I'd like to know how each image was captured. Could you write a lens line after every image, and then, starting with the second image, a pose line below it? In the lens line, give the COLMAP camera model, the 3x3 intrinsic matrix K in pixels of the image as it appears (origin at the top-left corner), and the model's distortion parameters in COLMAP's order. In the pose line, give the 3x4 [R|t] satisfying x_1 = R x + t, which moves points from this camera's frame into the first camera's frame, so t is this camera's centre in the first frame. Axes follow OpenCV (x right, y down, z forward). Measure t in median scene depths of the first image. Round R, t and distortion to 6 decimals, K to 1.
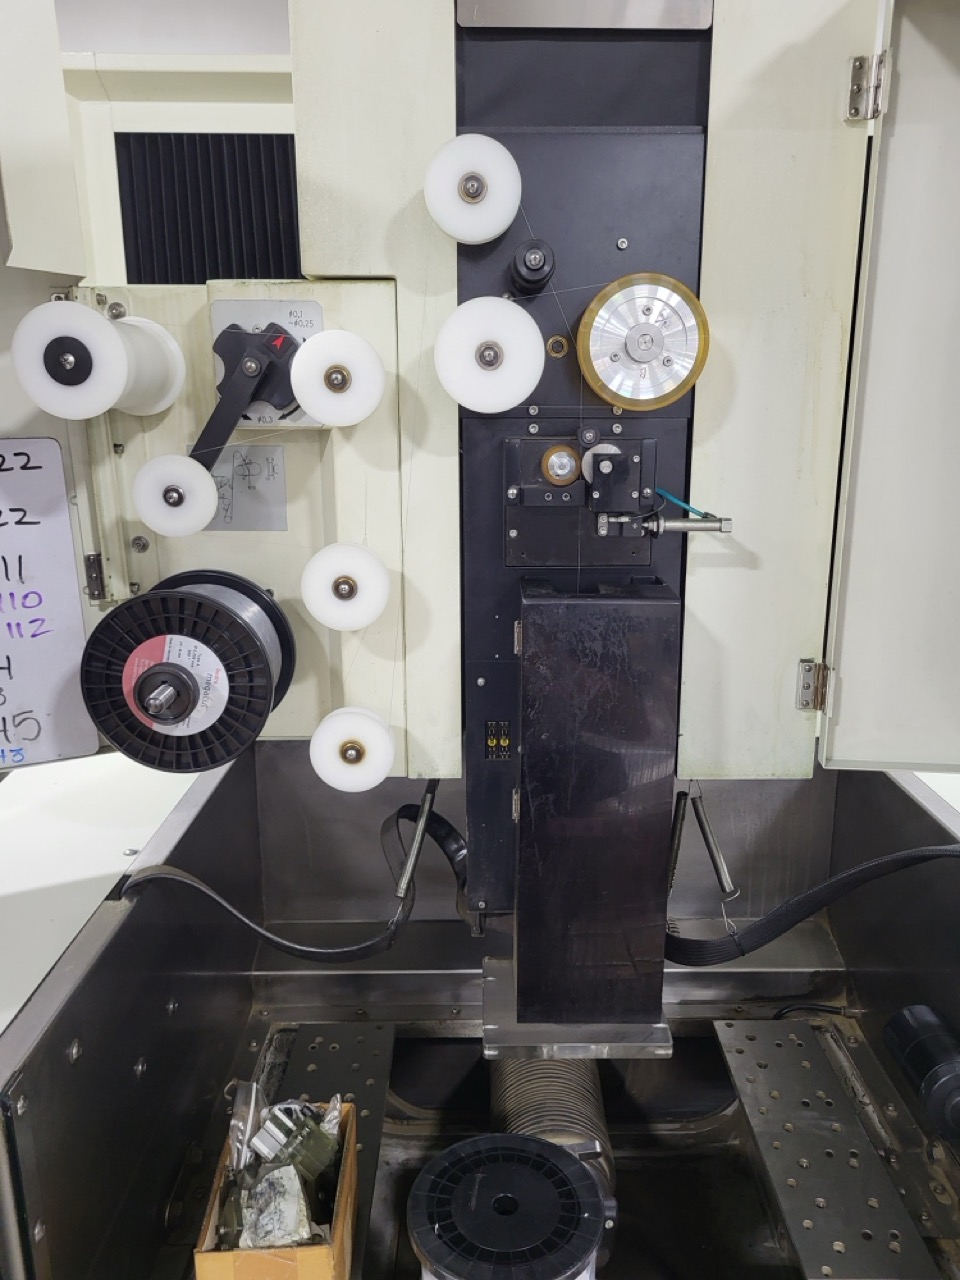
lens RADIAL K [[969.6, 0, 489.1], [0, 969.6, 651.3], [0, 0, 1]] dist [0.044036, -0.034975]
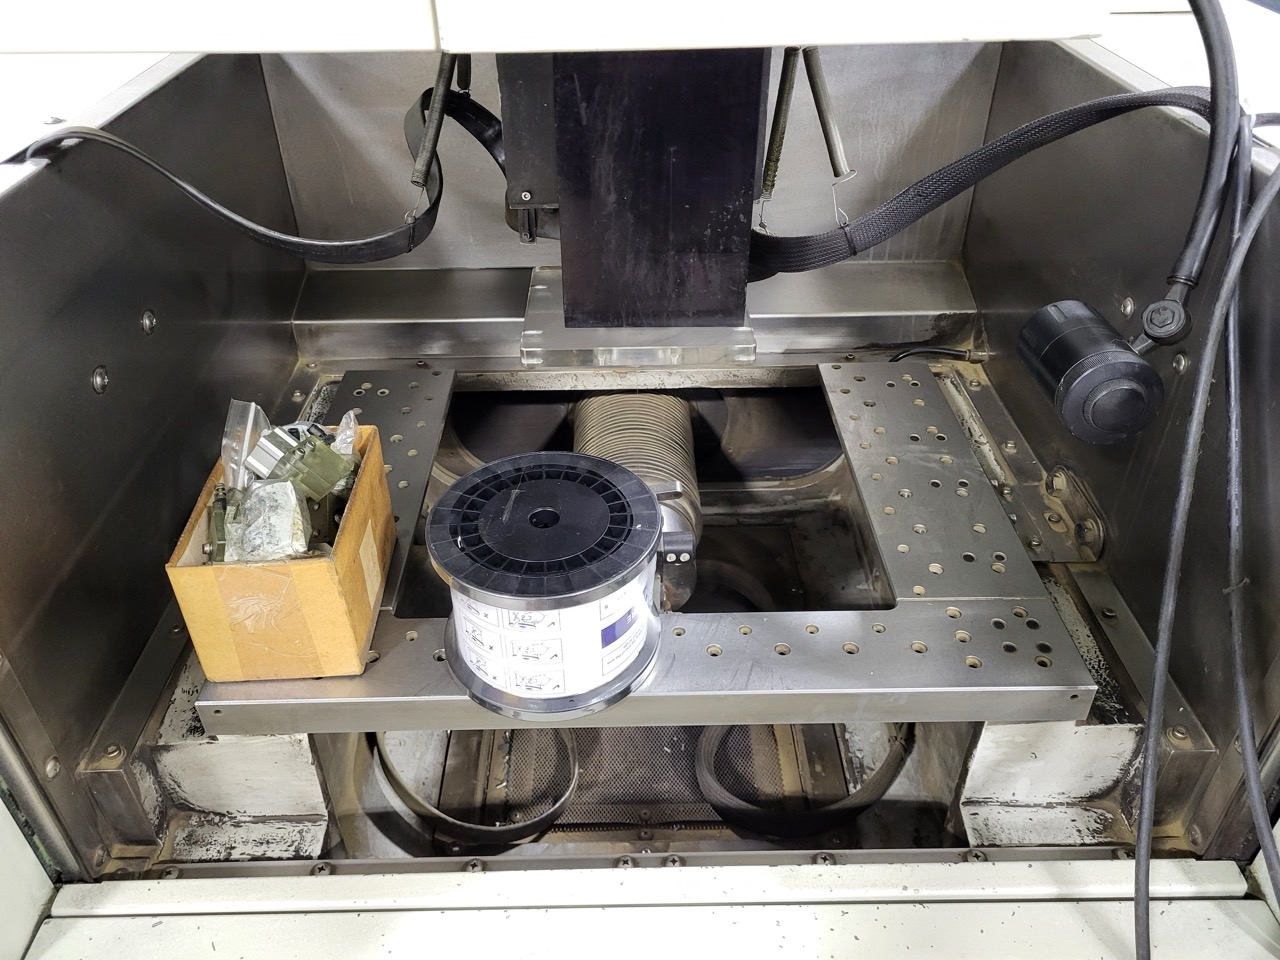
lens RADIAL K [[969.6, 0, 630.1], [0, 969.6, 450.3], [0, 0, 1]] dist [0.044036, -0.034975]
pose [[0.999952, -0.009822, -0.000457, 0.072780], [0.009353, 0.935887, 0.352177, 0.172823], [-0.003032, -0.352164, 0.935933, 0.191271]]
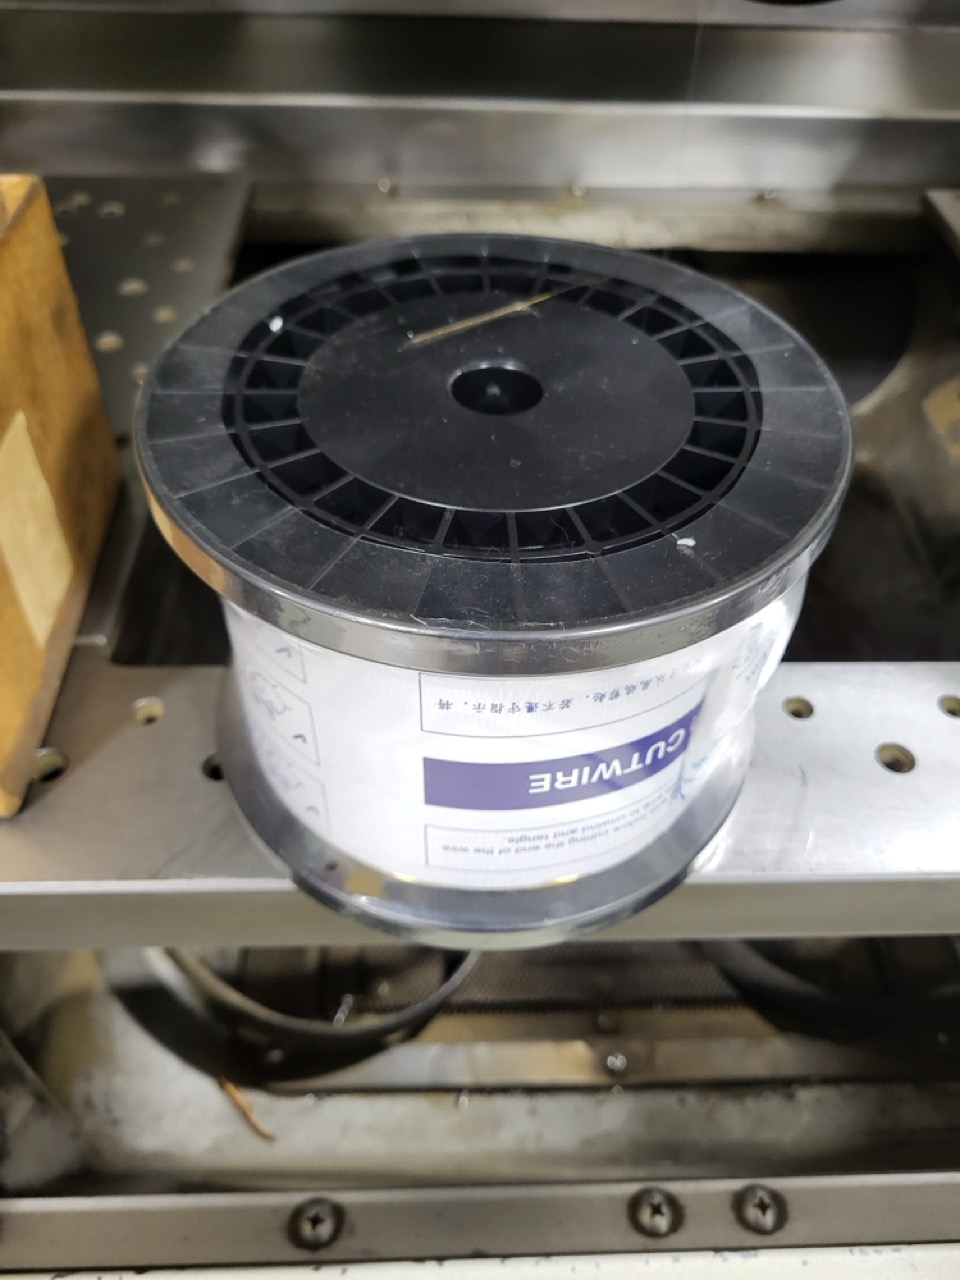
lens RADIAL K [[969.6, 0, 476.7], [0, 969.6, 634.5], [0, 0, 1]] dist [0.044036, -0.034975]
pose [[0.999796, -0.001137, 0.020144, 0.003144], [-0.009508, 0.854043, 0.520116, 0.381176], [-0.017796, -0.520202, 0.853858, 0.579653]]
